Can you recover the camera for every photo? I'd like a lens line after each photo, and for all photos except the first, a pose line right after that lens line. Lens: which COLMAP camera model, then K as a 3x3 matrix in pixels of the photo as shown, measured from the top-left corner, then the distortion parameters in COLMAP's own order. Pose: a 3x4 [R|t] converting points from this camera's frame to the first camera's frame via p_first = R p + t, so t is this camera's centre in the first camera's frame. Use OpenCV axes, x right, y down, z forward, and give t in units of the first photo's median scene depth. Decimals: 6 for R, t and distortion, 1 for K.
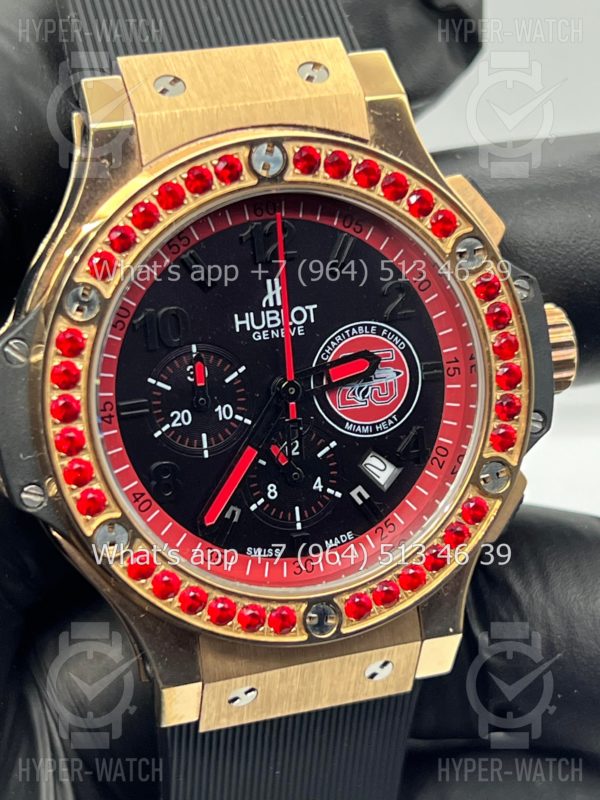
lens RADIAL K [[1883.6, 0, 293.6], [0, 1883.6, 395.6], [0, 0, 1]] dist [0.230109, 0.000000]
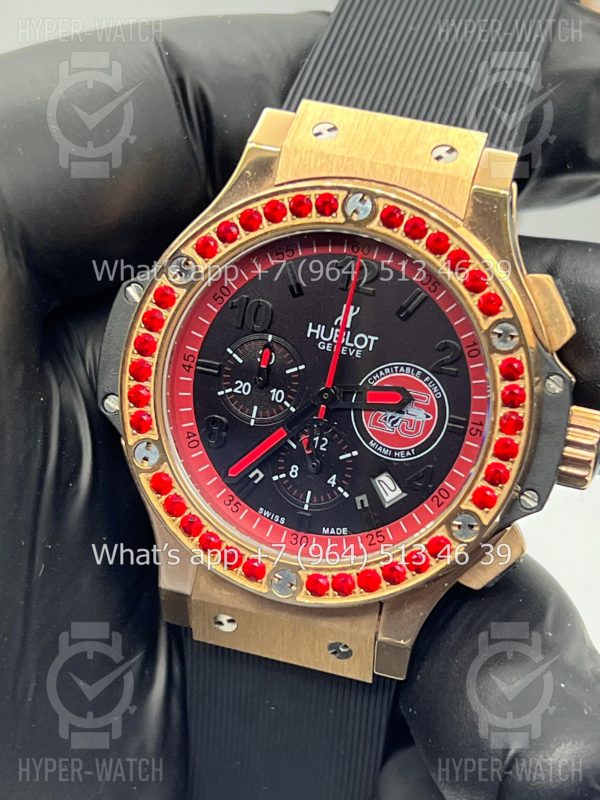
lens RADIAL K [[1883.6, 0, 300.3], [0, 1883.6, 405.2], [0, 0, 1]] dist [0.230109, 0.000000]
pose [[0.836447, 0.323123, -0.442660, 0.517605], [-0.339653, 0.939521, 0.044005, -0.043997], [0.430107, 0.113543, 0.895609, -0.087675]]
